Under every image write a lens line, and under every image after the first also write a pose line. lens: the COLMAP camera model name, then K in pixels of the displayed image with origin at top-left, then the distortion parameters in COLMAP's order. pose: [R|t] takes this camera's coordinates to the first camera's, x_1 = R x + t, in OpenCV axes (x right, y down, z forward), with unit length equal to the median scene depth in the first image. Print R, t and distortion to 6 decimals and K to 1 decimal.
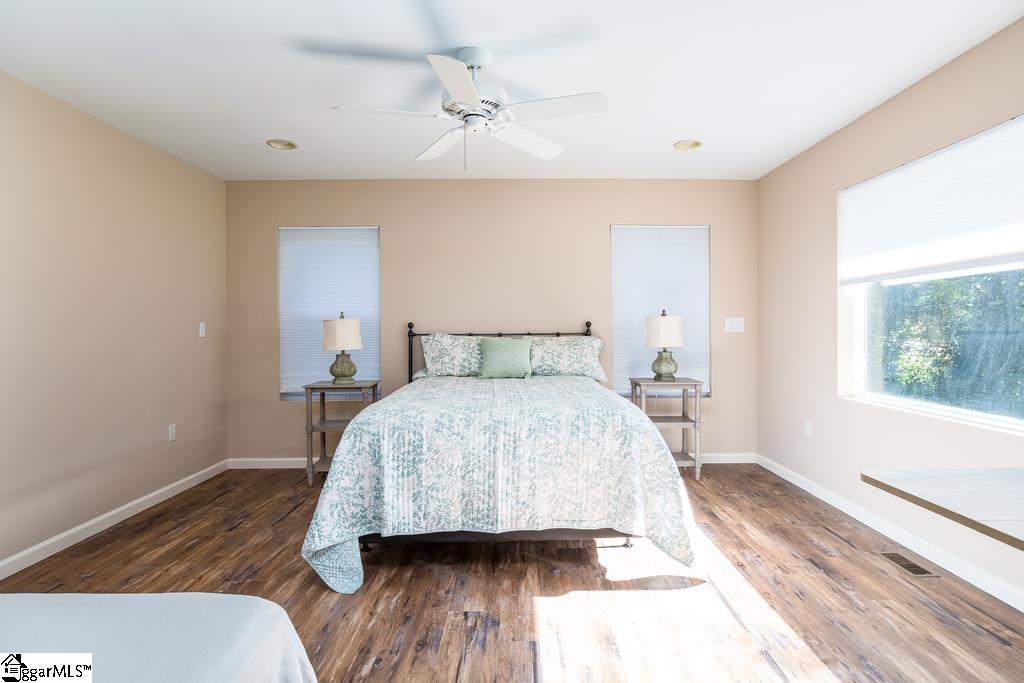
lens RADIAL K [[548.6, 0, 511.9], [0, 548.6, 338.9], [0, 0, 1]] dist [-0.013769, 0.002068]
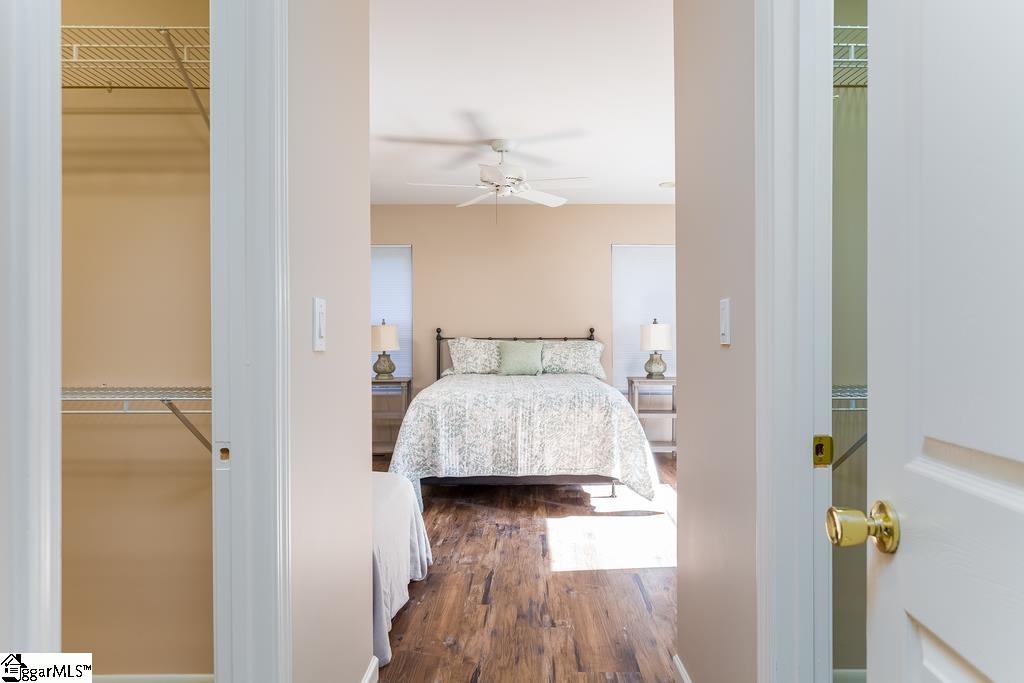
lens RADIAL K [[658.4, 0, 514.5], [0, 658.4, 340.3], [0, 0, 1]] dist [-0.000786, -0.002667]
pose [[0.999947, 0.005957, -0.008404, -0.021432], [-0.006022, 0.999952, -0.007729, 0.010768], [0.008357, 0.007779, 0.999935, -0.711902]]
